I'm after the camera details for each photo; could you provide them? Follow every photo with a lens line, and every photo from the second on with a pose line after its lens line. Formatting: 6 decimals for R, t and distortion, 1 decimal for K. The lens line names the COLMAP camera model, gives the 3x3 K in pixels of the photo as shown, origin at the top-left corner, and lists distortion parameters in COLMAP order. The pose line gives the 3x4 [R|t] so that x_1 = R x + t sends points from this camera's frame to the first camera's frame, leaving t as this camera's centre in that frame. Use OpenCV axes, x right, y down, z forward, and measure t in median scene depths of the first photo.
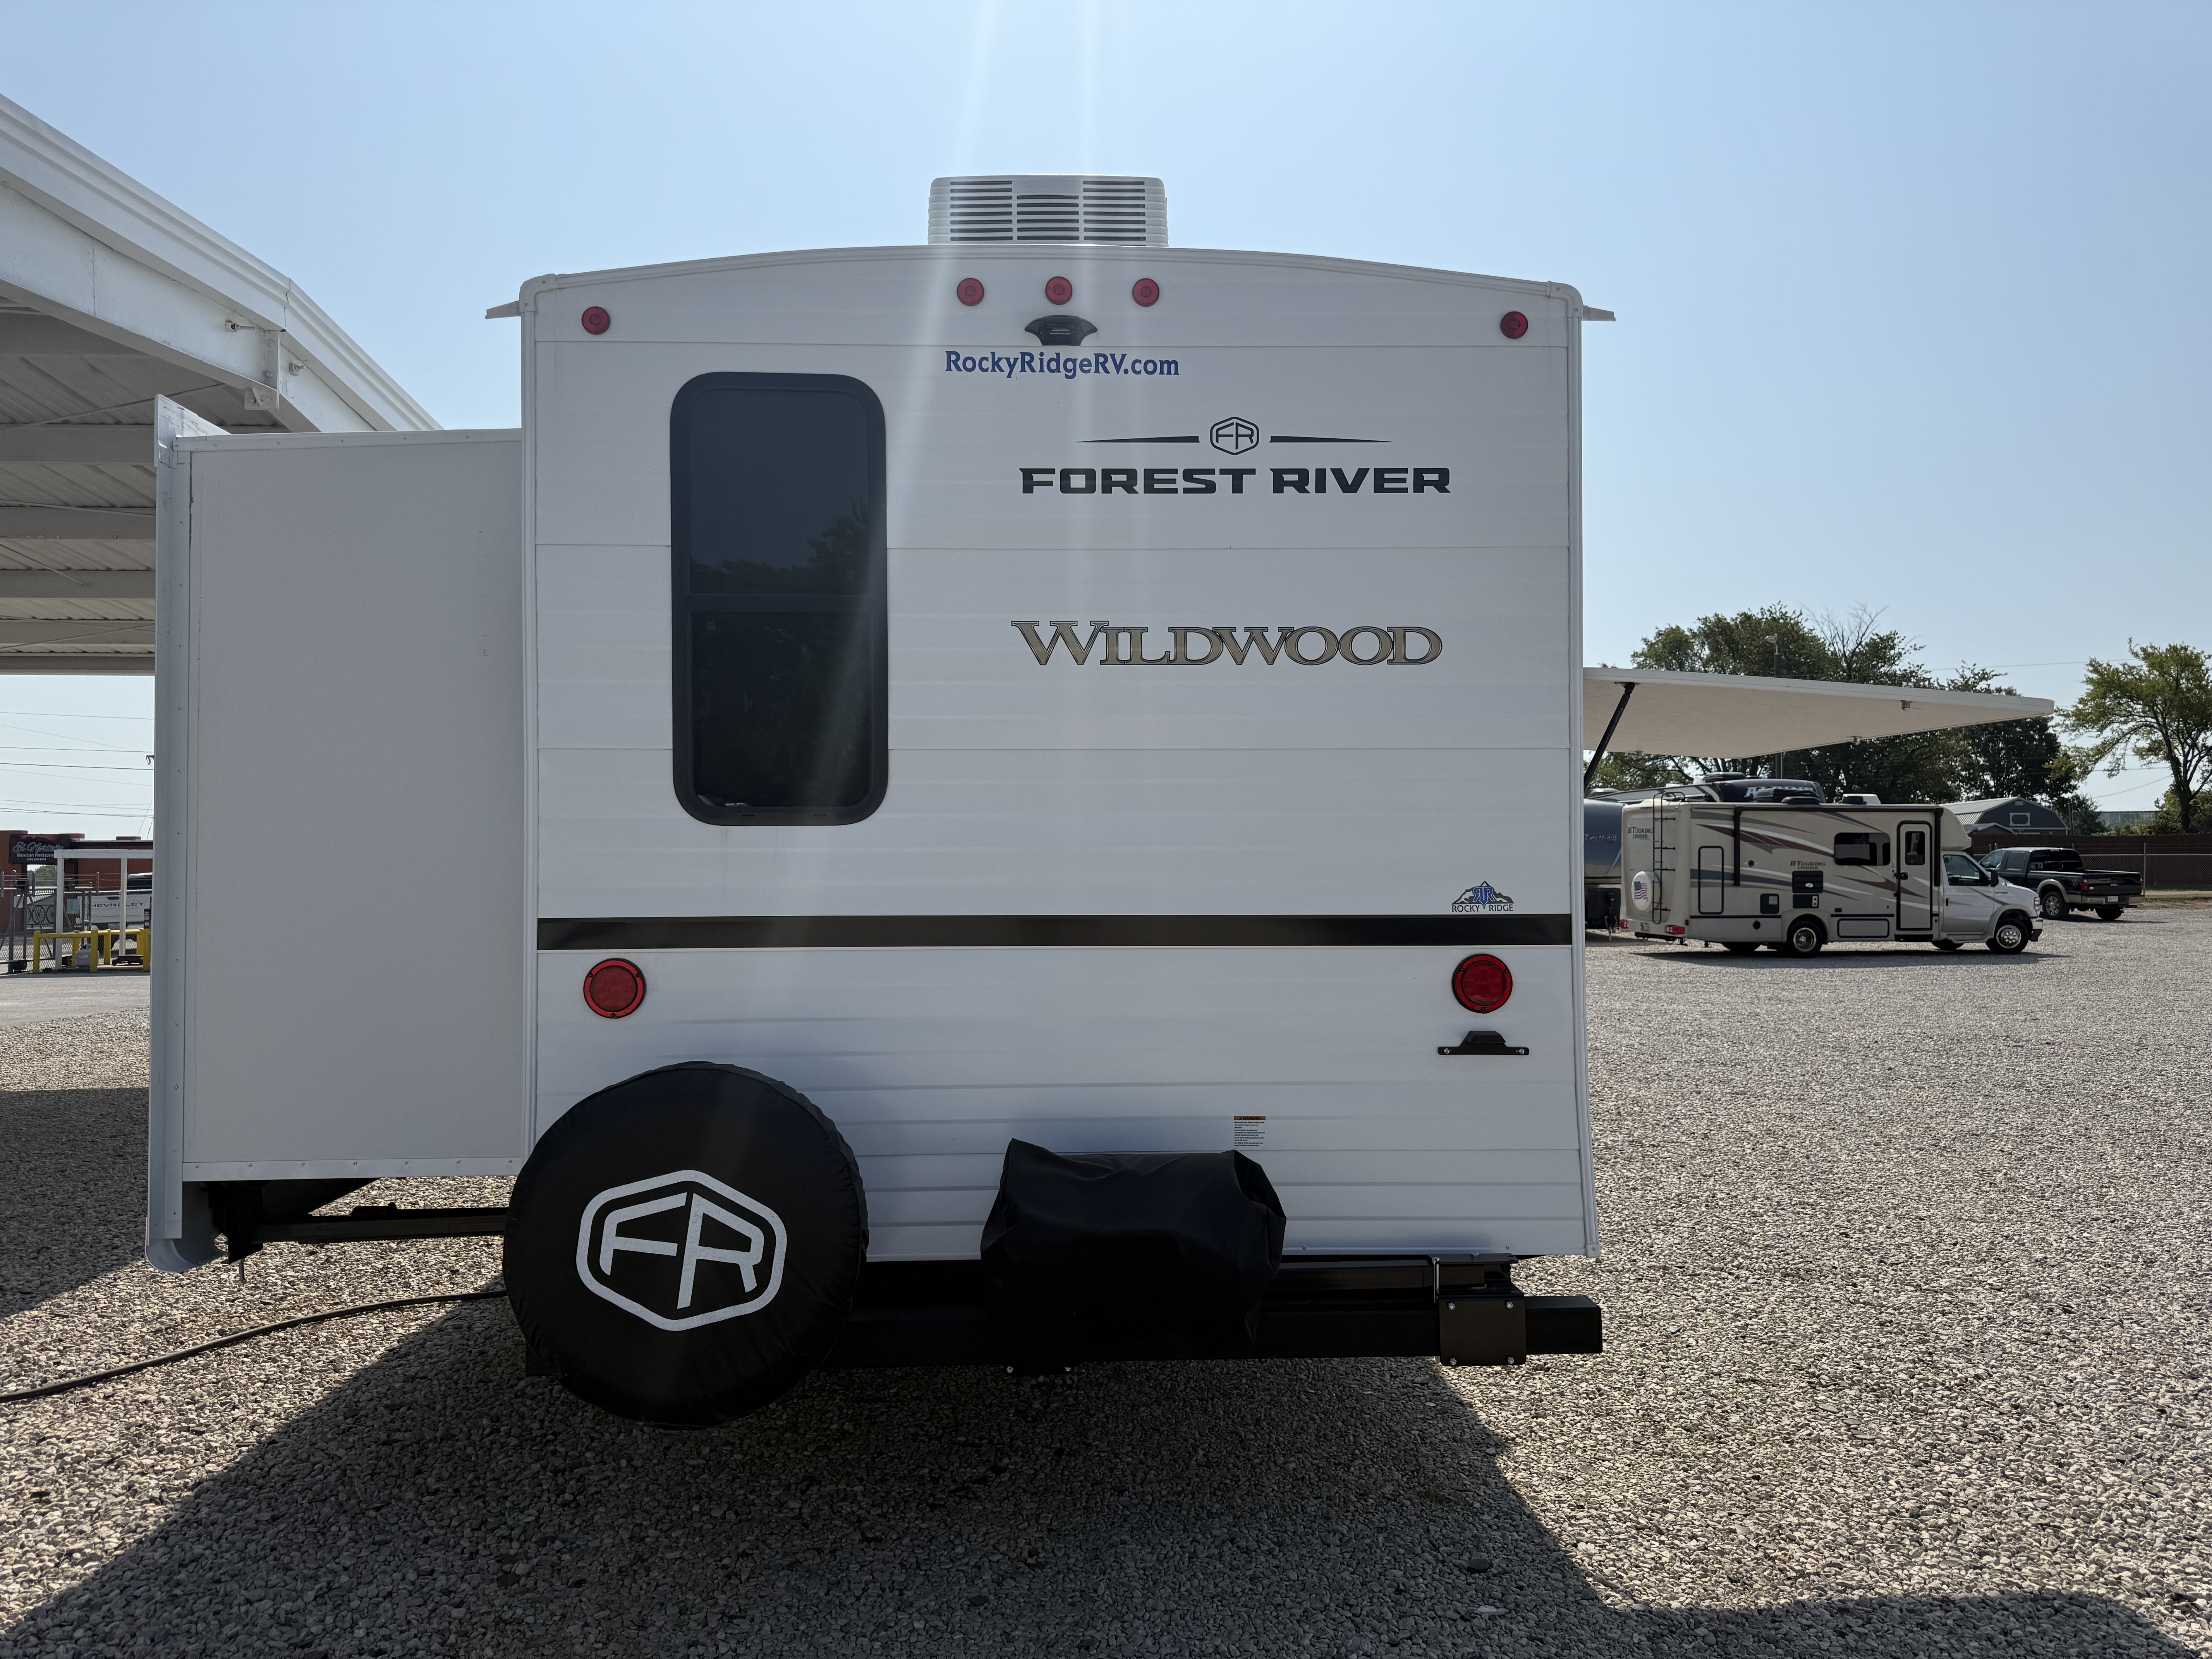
lens RADIAL K [[1526.7, 0, 1101.6], [0, 1526.7, 890.3], [0, 0, 1]] dist [0.149510, -0.254506]
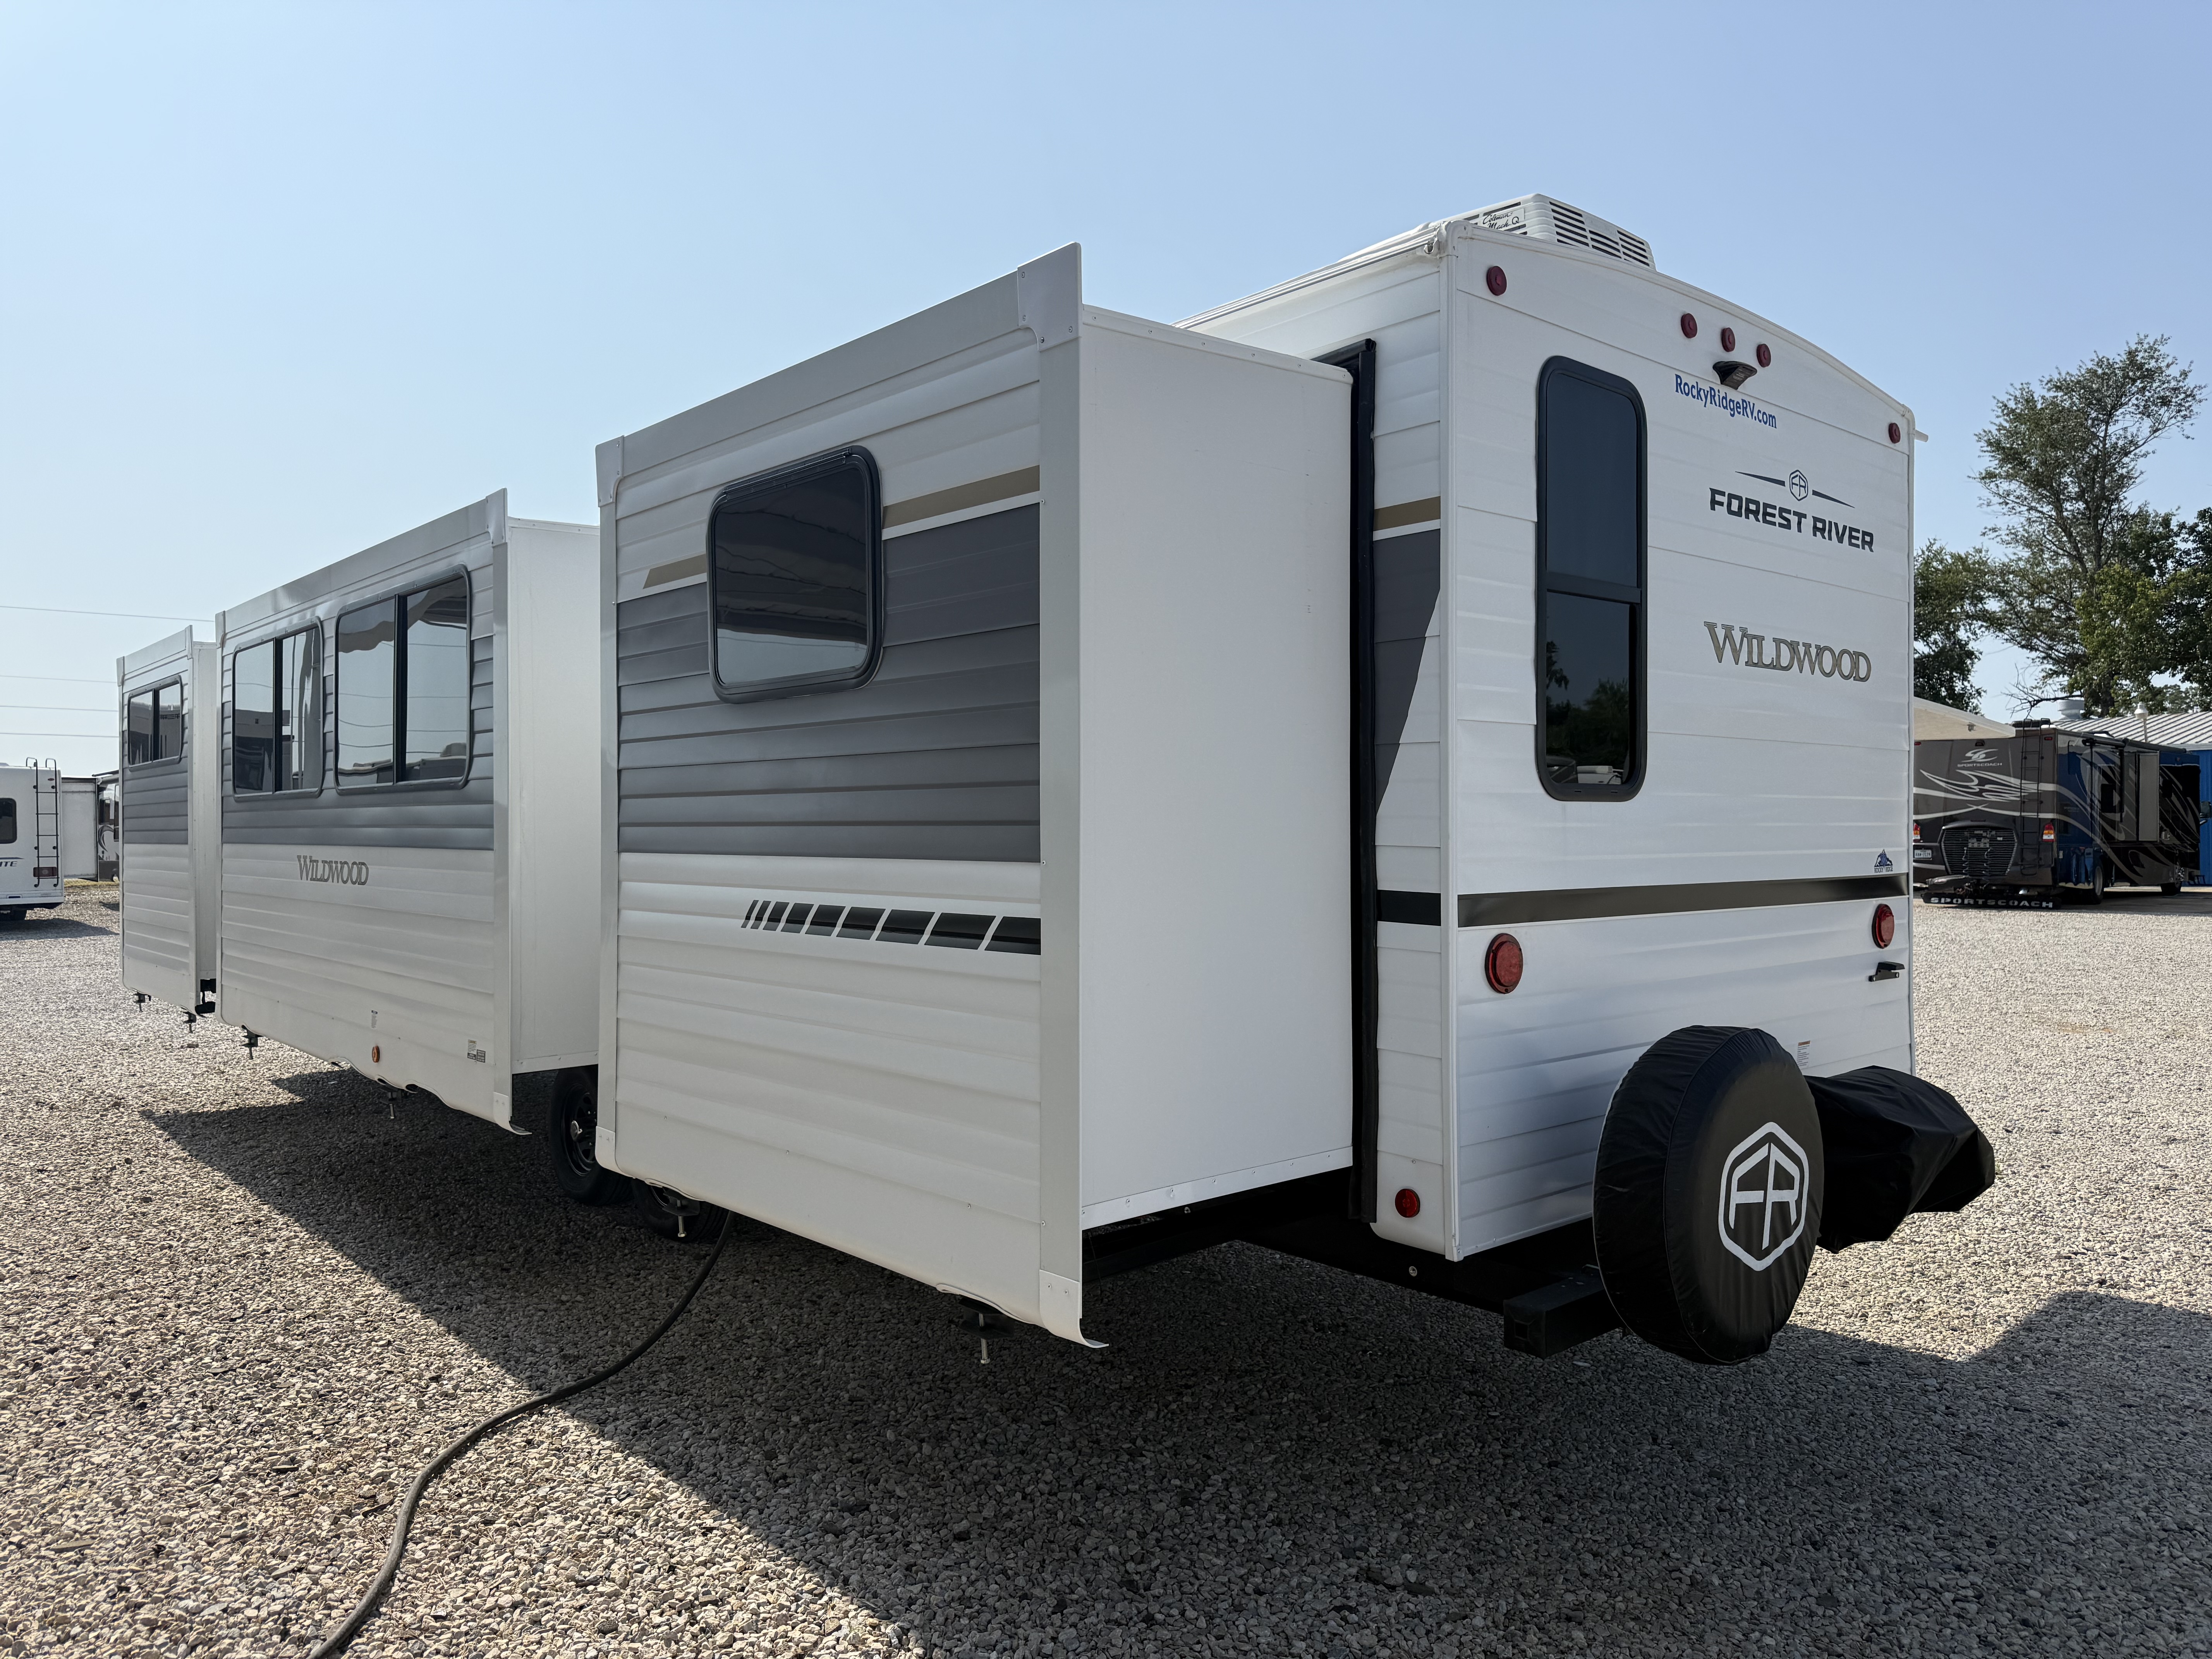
lens RADIAL K [[1526.7, 0, 1101.6], [0, 1526.7, 890.3], [0, 0, 1]] dist [0.149510, -0.254506]
pose [[0.772947, -0.023136, 0.634049, -1.130023], [0.008623, 0.999626, 0.025964, -0.011340], [-0.634412, -0.014601, 0.772857, 0.393366]]
